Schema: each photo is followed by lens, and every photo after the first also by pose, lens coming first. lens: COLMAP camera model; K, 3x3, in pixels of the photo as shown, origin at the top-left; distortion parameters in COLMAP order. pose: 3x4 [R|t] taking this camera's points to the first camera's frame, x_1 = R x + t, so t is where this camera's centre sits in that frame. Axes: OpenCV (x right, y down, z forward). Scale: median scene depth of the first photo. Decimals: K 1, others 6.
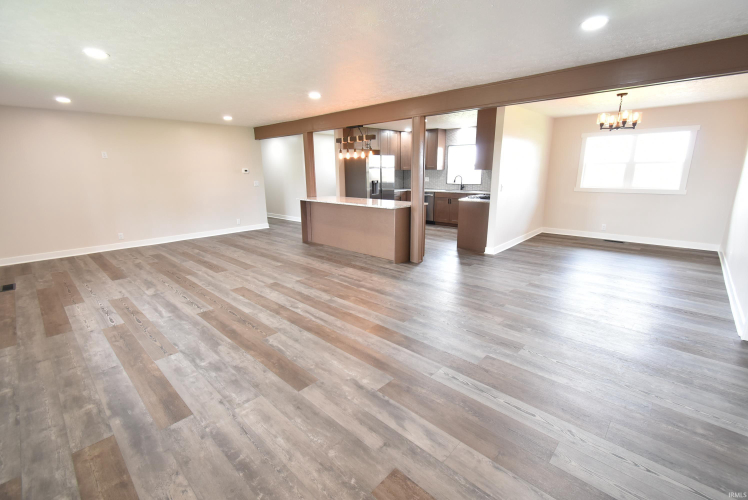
lens RADIAL K [[330.2, 0, 374.7], [0, 330.2, 252.0], [0, 0, 1]] dist [0.005838, -0.002962]
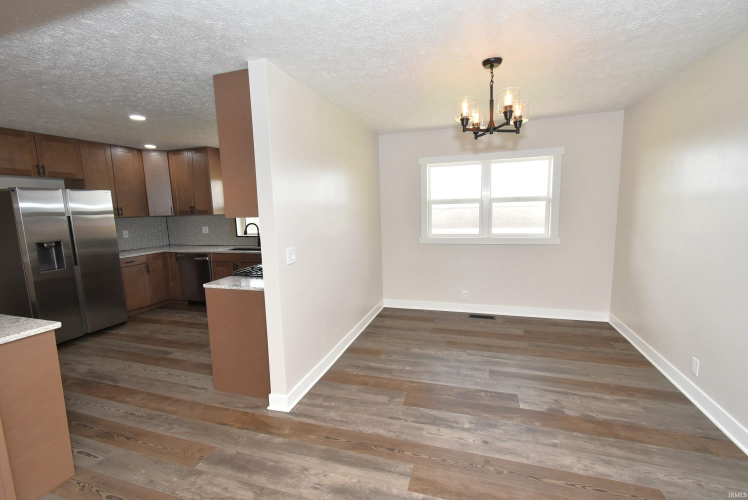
lens RADIAL K [[330.2, 0, 371.6], [0, 330.2, 251.7], [0, 0, 1]] dist [0.005838, -0.002962]
pose [[0.905049, -0.067262, 0.419954, 0.462387], [0.118325, 0.988253, -0.096720, -0.220363], [-0.408515, 0.137227, 0.902377, 0.861163]]
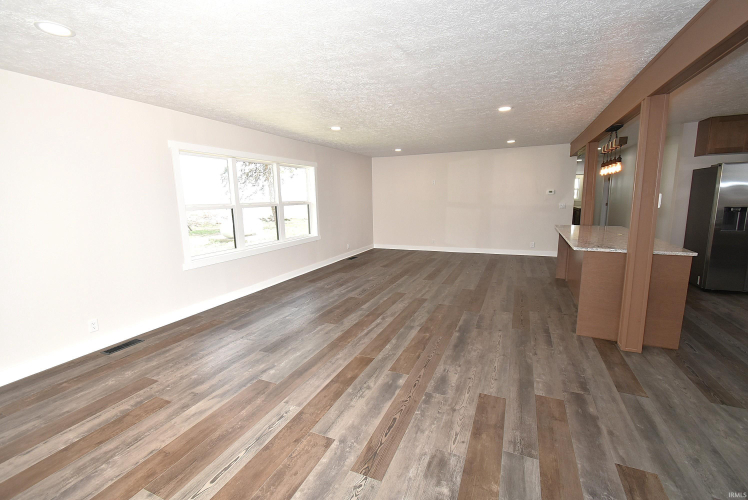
lens RADIAL K [[330.2, 0, 369.0], [0, 330.2, 255.3], [0, 0, 1]] dist [0.005838, -0.002962]
pose [[0.324531, 0.166880, -0.931037, 0.711753], [-0.211154, 0.972255, 0.100667, -0.131532], [0.922005, 0.163923, 0.350764, 0.534557]]
